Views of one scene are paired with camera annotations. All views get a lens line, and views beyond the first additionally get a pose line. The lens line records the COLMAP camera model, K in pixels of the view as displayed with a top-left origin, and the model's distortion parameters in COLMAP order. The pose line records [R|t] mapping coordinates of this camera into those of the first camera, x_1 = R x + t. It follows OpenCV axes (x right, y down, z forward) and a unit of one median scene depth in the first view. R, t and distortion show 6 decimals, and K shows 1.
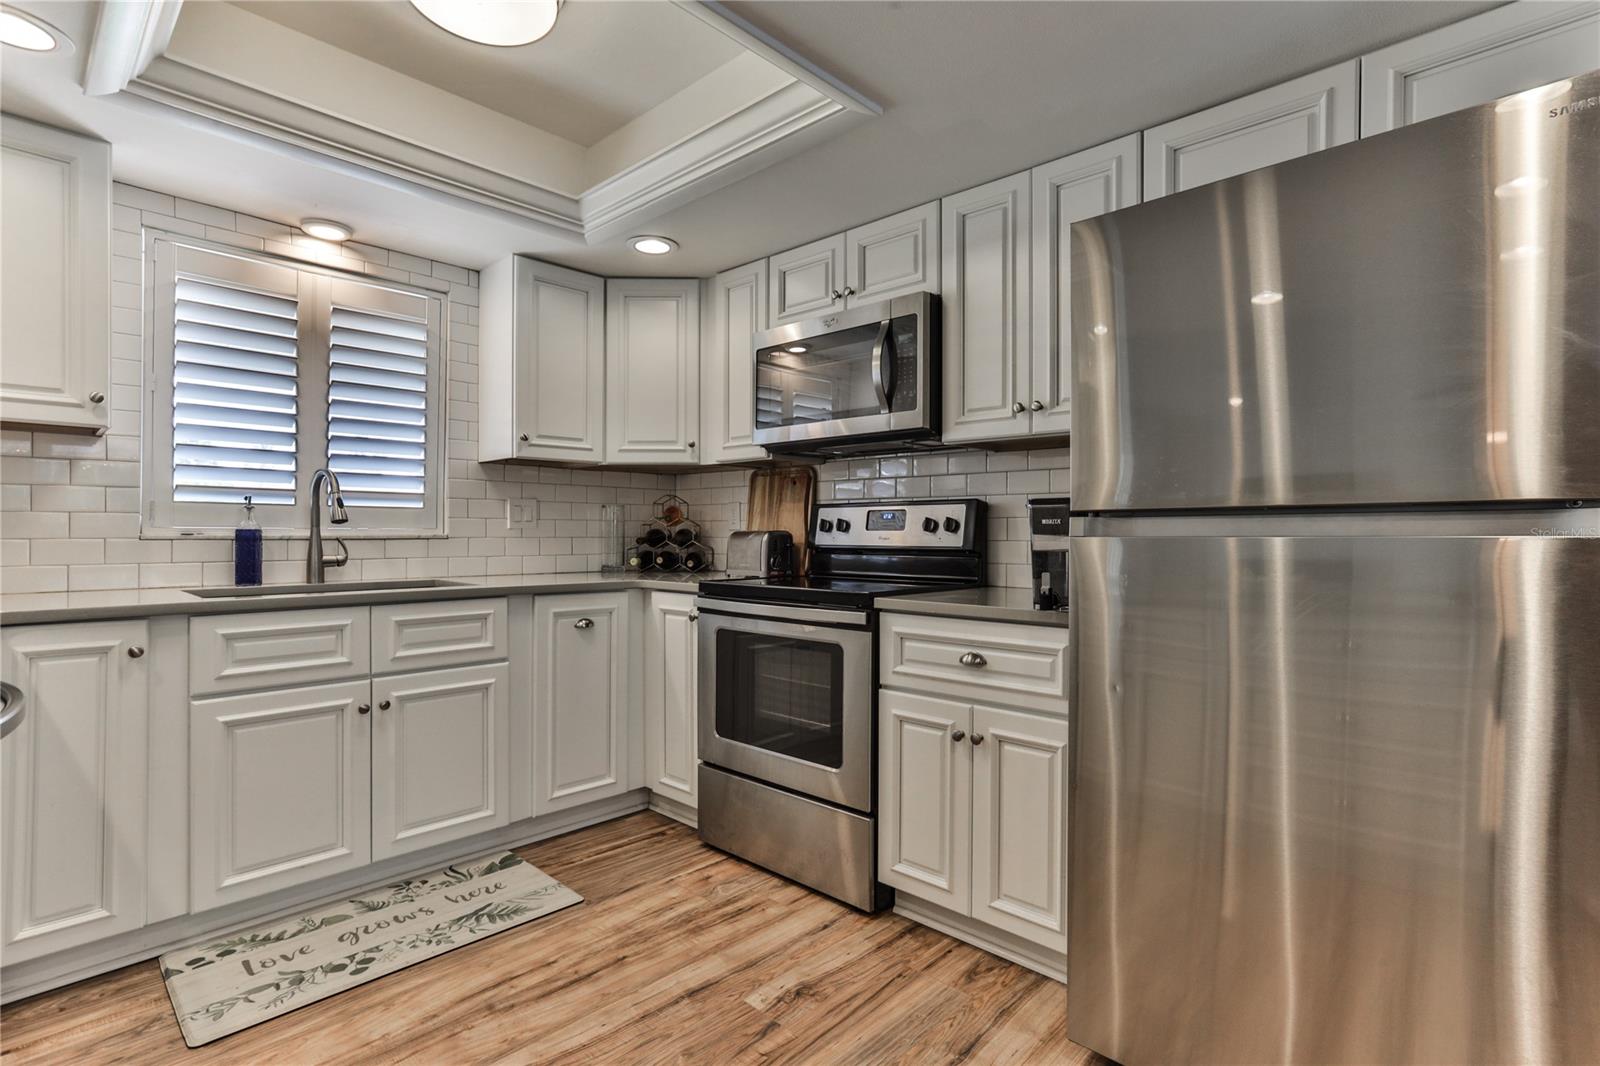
lens RADIAL K [[769.4, 0, 800.0], [0, 769.4, 533.0], [0, 0, 1]] dist [-0.004131, 0.001407]
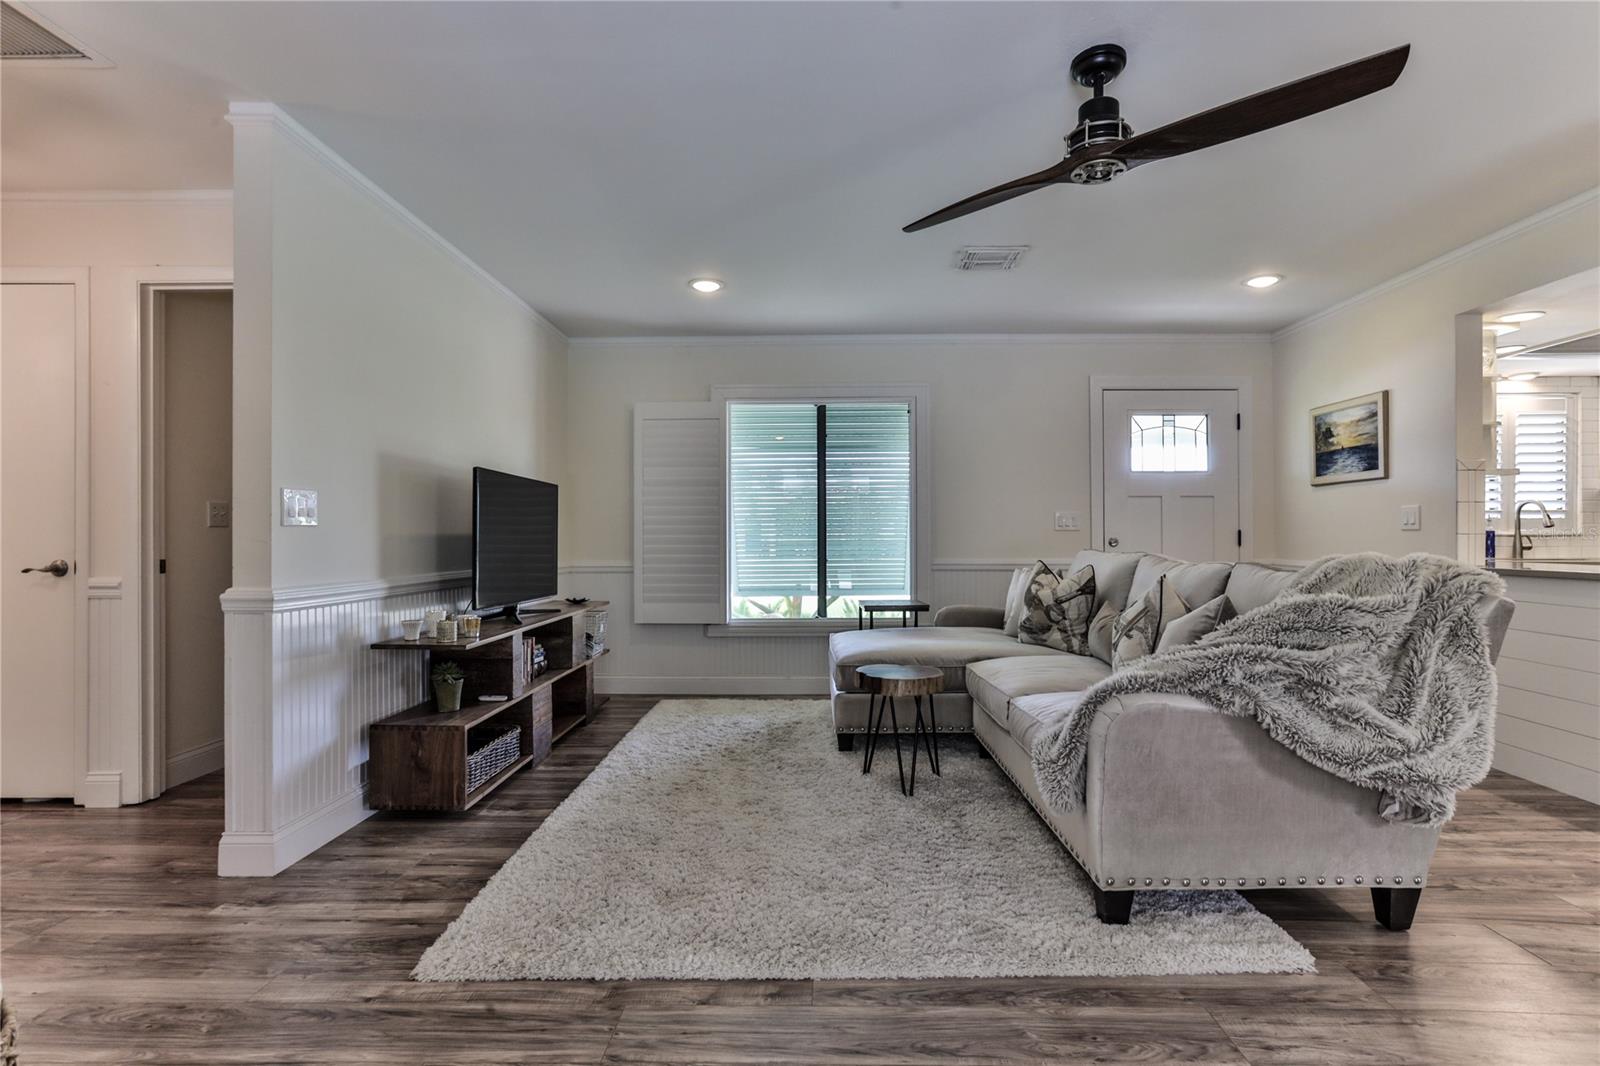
lens RADIAL K [[767.0, 0, 832.4], [0, 767.0, 532.6], [0, 0, 1]] dist [-0.031661, 0.022132]
pose [[0.689563, -0.008325, -0.724178, -0.436042], [0.003012, 0.999958, -0.008627, 0.011586], [0.724219, 0.003767, 0.689559, -1.585661]]
